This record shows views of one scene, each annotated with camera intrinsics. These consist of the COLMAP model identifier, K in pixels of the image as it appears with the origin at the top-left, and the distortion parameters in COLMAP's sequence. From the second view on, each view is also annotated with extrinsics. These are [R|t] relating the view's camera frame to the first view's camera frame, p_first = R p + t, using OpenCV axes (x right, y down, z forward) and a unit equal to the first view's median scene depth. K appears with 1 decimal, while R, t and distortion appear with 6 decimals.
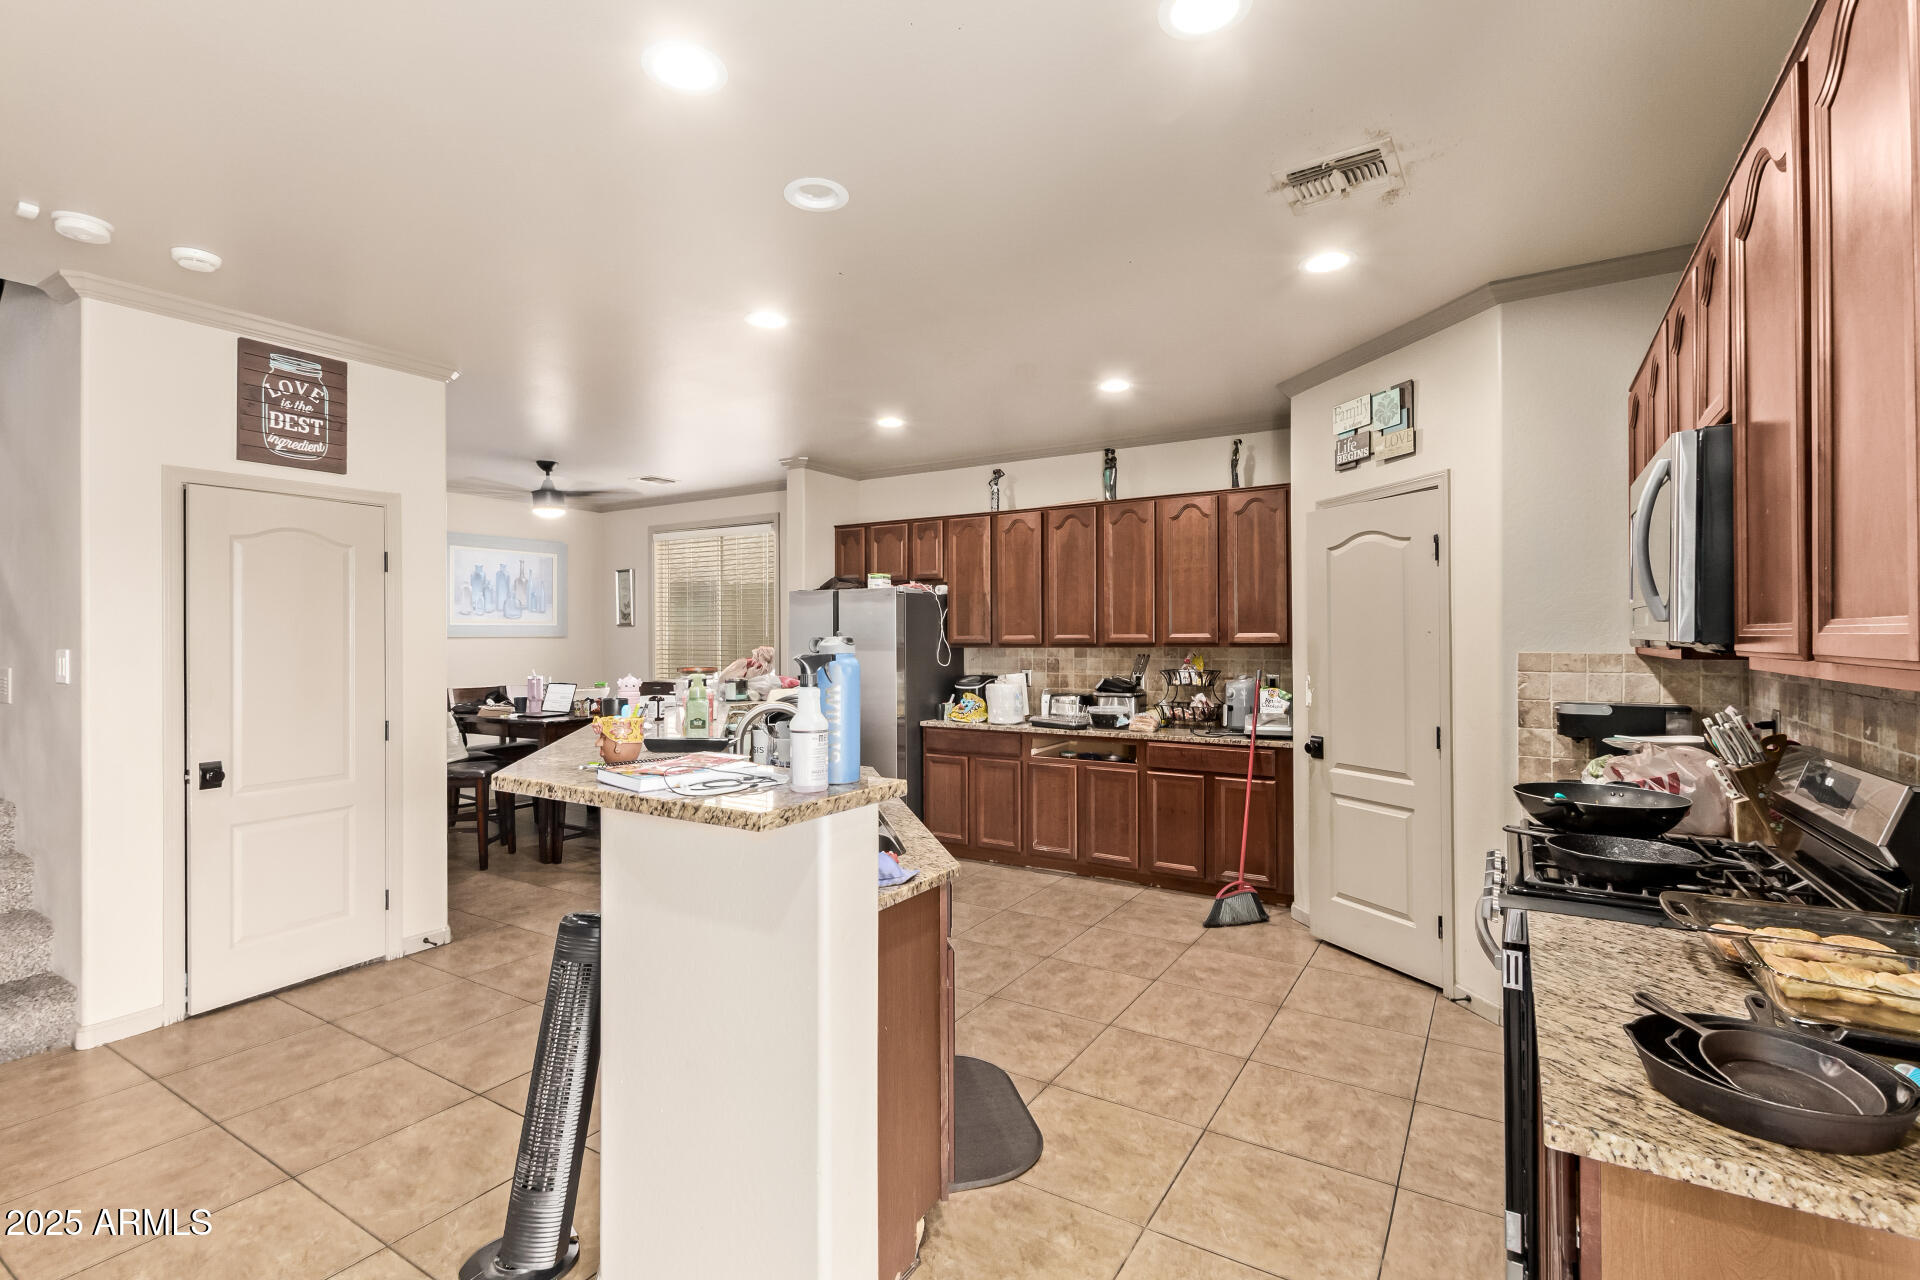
lens RADIAL K [[882.3, 0, 950.6], [0, 882.3, 637.0], [0, 0, 1]] dist [0.004772, 0.000559]
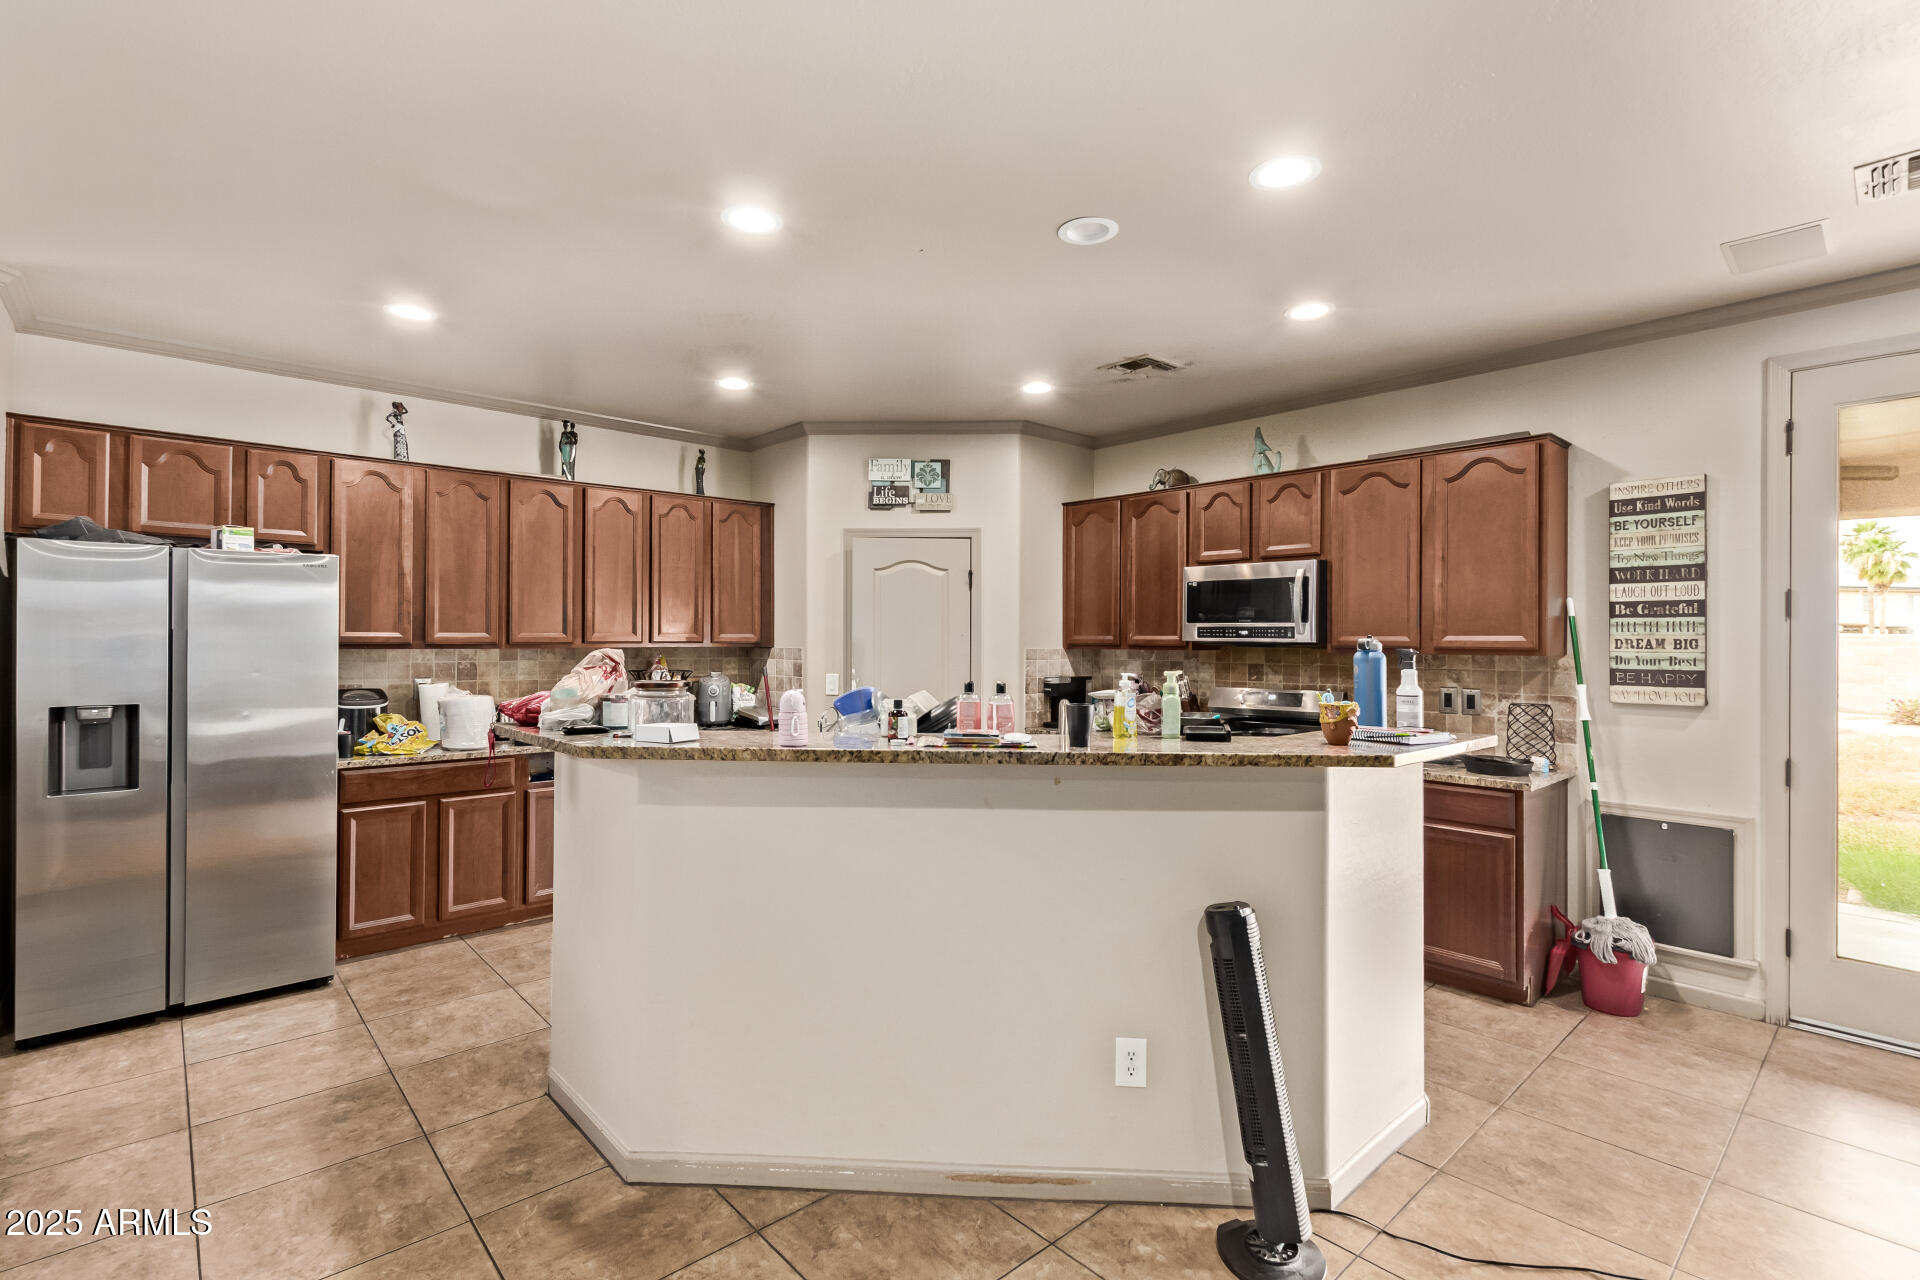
lens RADIAL K [[882.3, 0, 961.2], [0, 882.3, 638.9], [0, 0, 1]] dist [0.004772, 0.000559]
pose [[0.263644, 0.005746, 0.964603, -0.588255], [-0.004770, 0.999978, -0.004654, 0.005461], [-0.964608, -0.003374, 0.263666, 0.411385]]
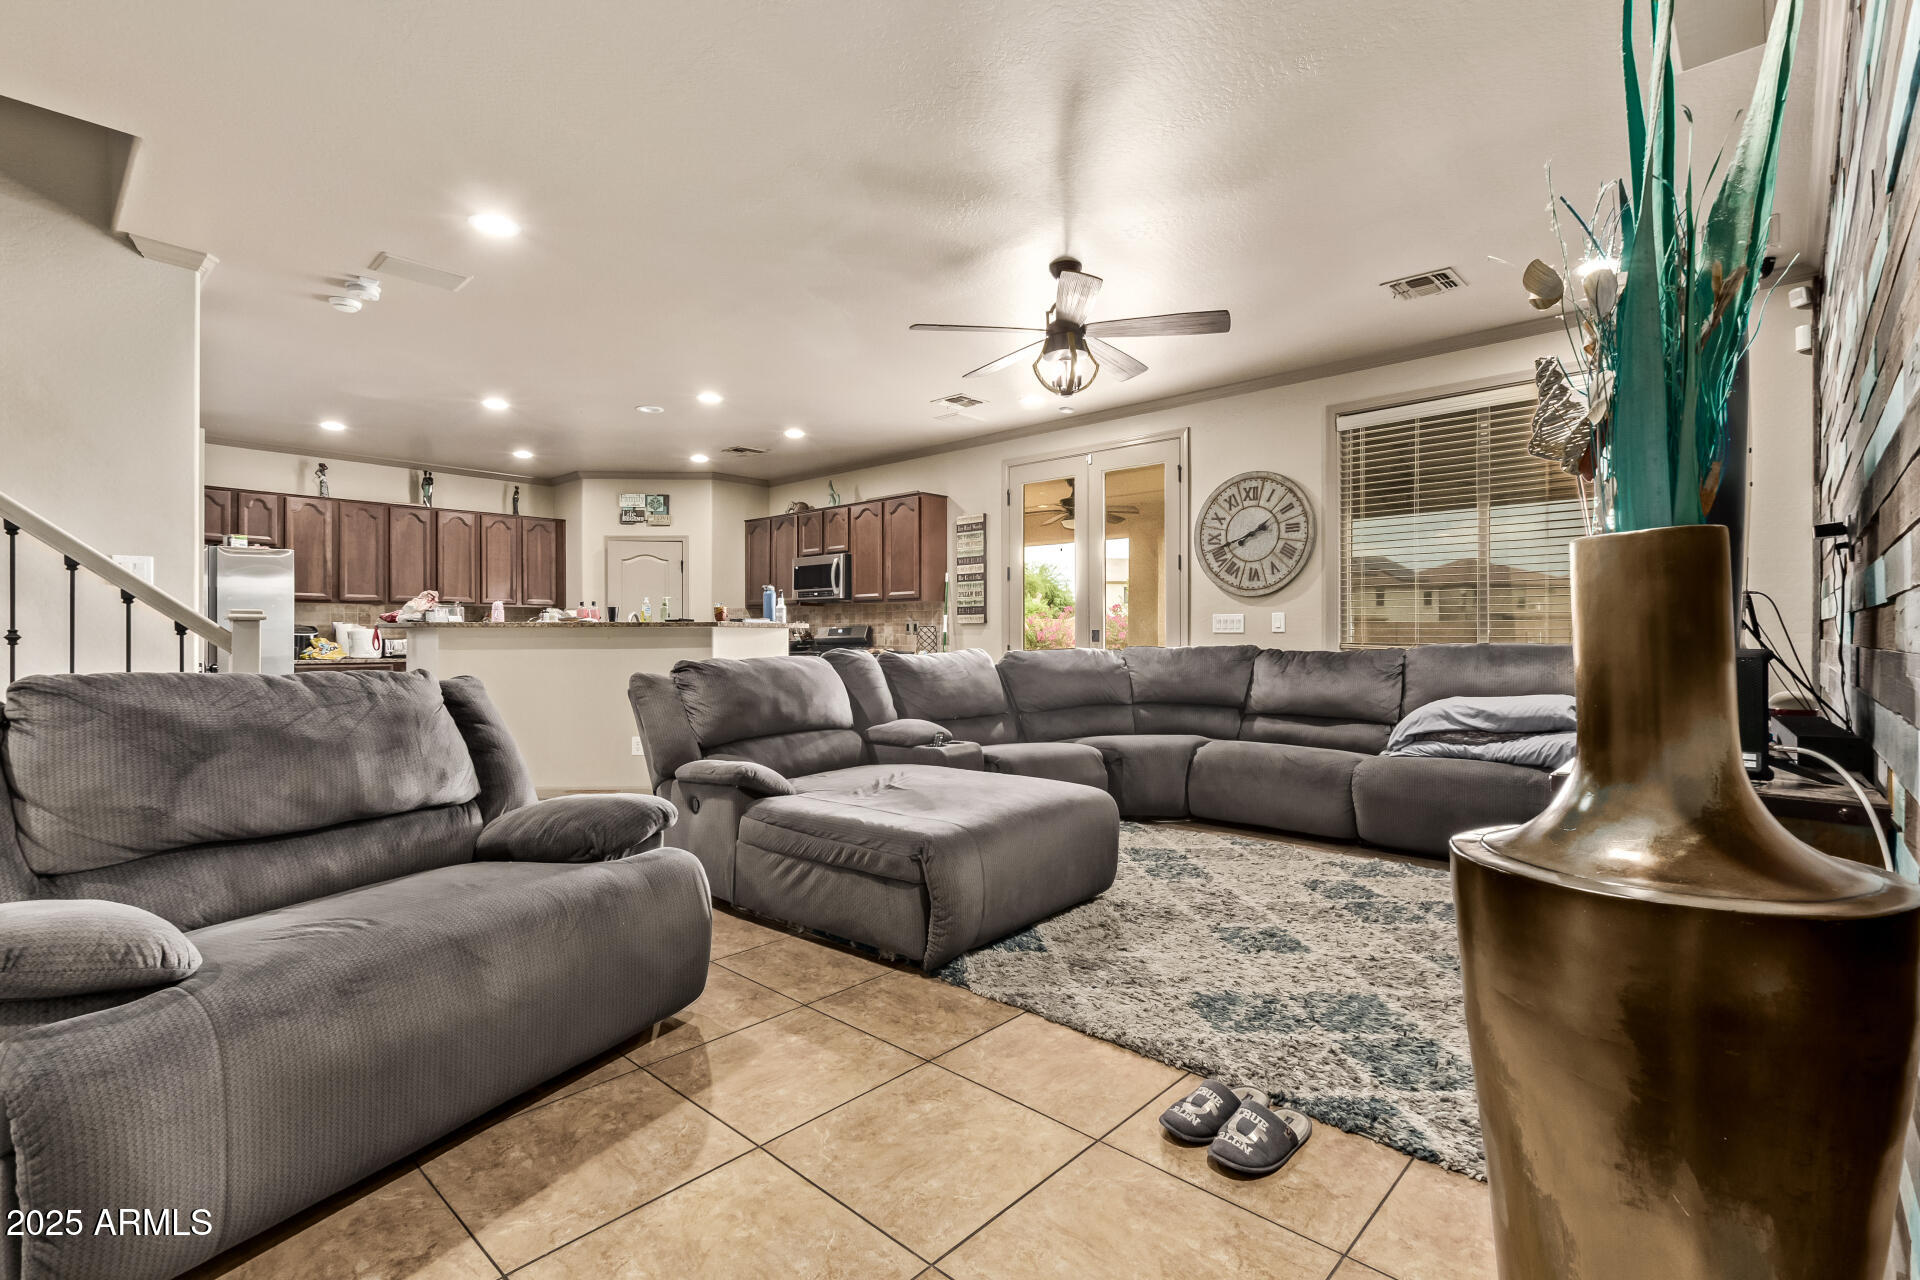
lens RADIAL K [[882.3, 0, 966.9], [0, 882.3, 636.7], [0, 0, 1]] dist [0.004772, 0.000559]
pose [[0.175449, 0.008617, 0.984451, -1.164436], [0.002694, 0.999954, -0.009232, 0.082598], [-0.984485, 0.004272, 0.175418, -0.149615]]
